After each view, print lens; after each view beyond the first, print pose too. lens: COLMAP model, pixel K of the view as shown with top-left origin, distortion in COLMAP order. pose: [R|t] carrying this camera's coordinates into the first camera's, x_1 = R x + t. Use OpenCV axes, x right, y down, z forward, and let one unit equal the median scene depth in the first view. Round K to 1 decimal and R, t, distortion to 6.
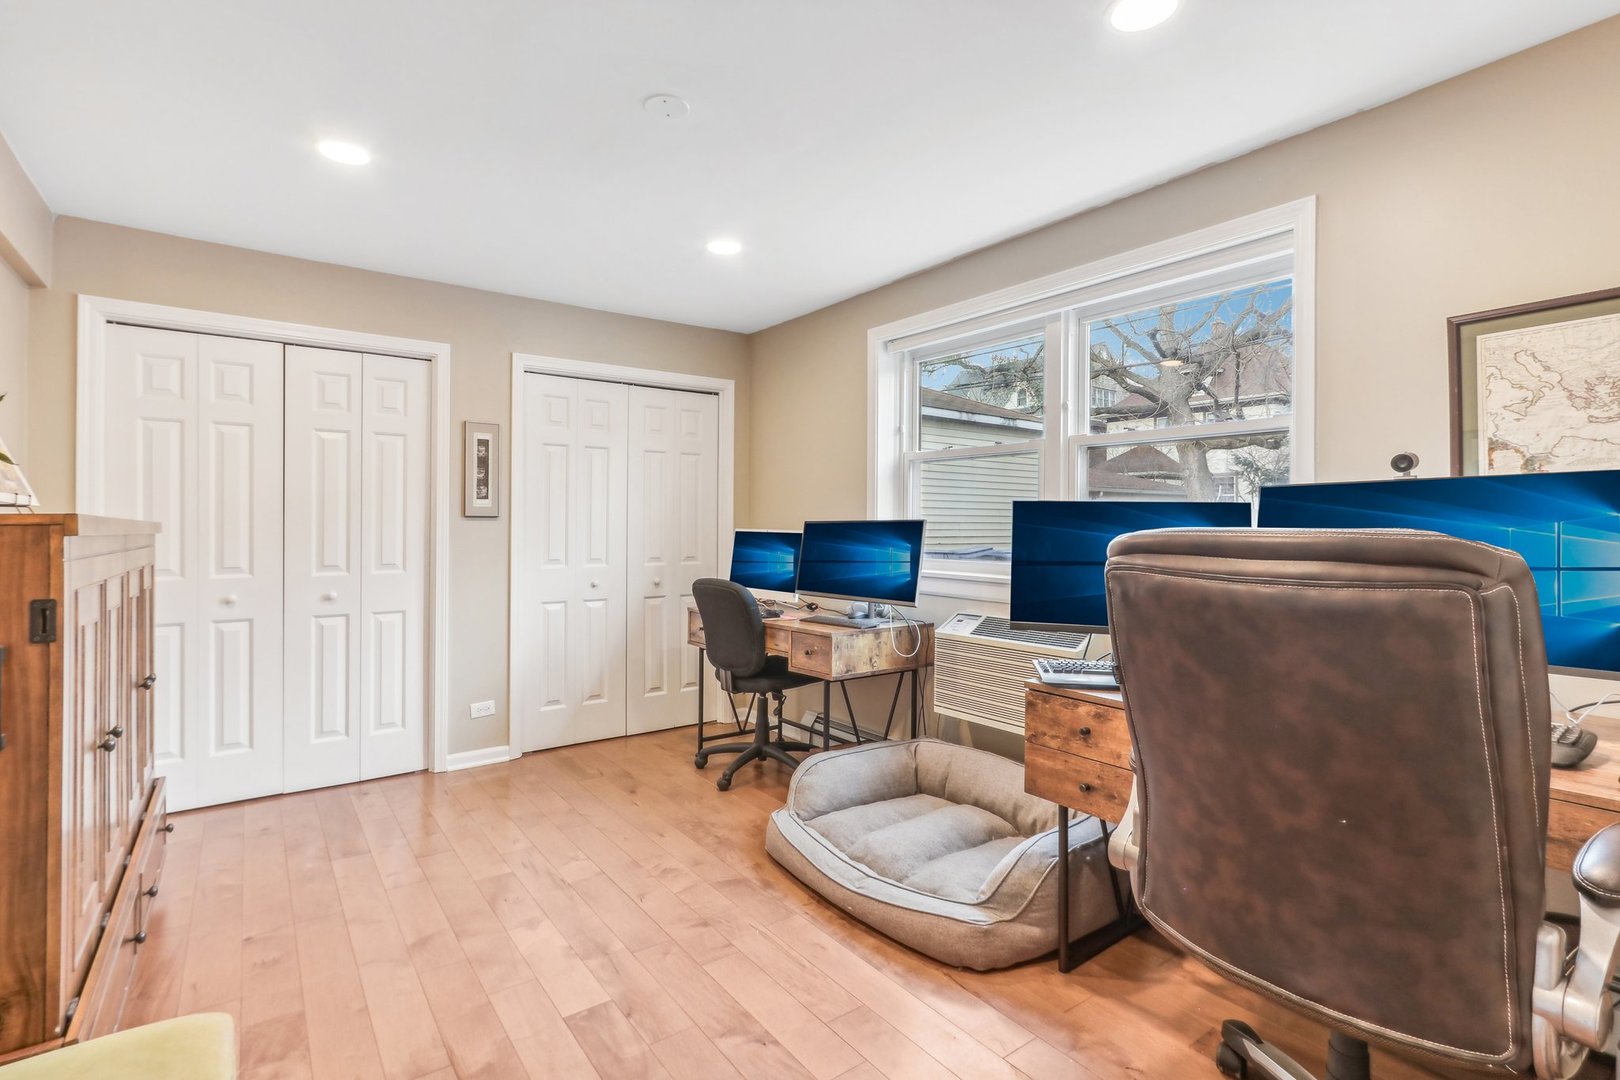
lens RADIAL K [[768.4, 0, 778.7], [0, 768.4, 506.0], [0, 0, 1]] dist [-0.002197, 0.003750]
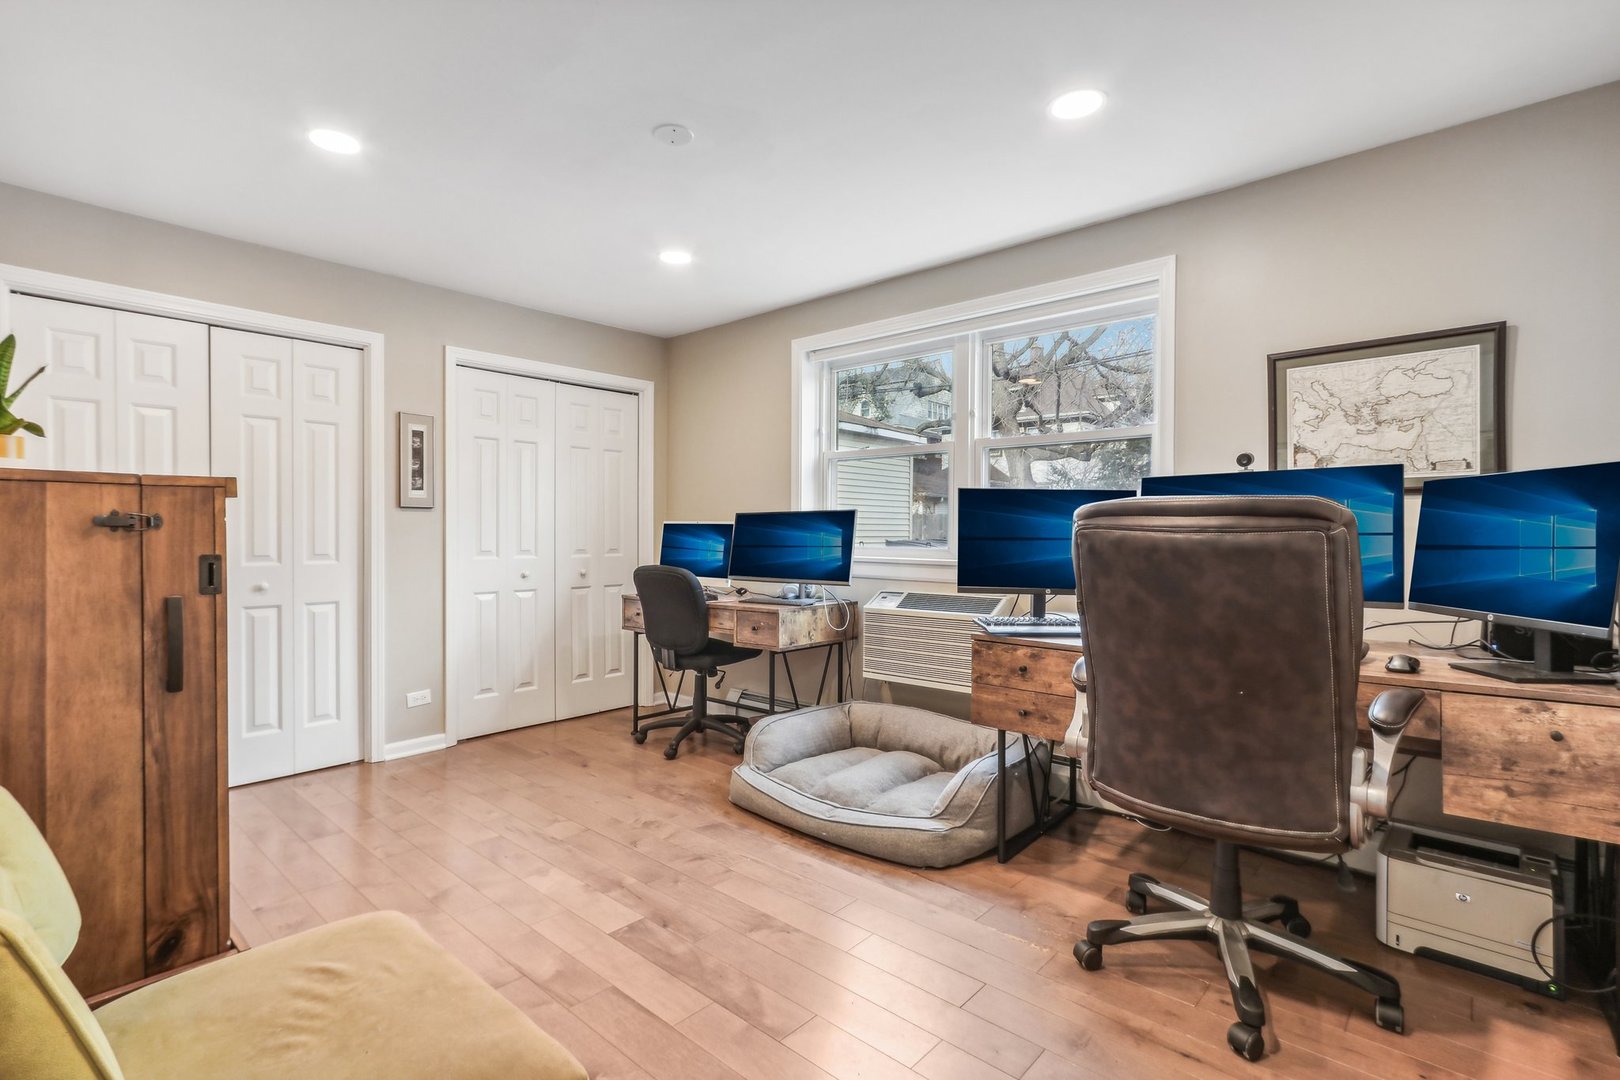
lens RADIAL K [[768.4, 0, 772.3], [0, 768.4, 518.6], [0, 0, 1]] dist [-0.002197, 0.003750]
pose [[0.979535, 0.002839, 0.201253, -0.226598], [-0.004197, 0.999971, 0.006320, 0.034413], [-0.201229, -0.007036, 0.979519, -0.134579]]
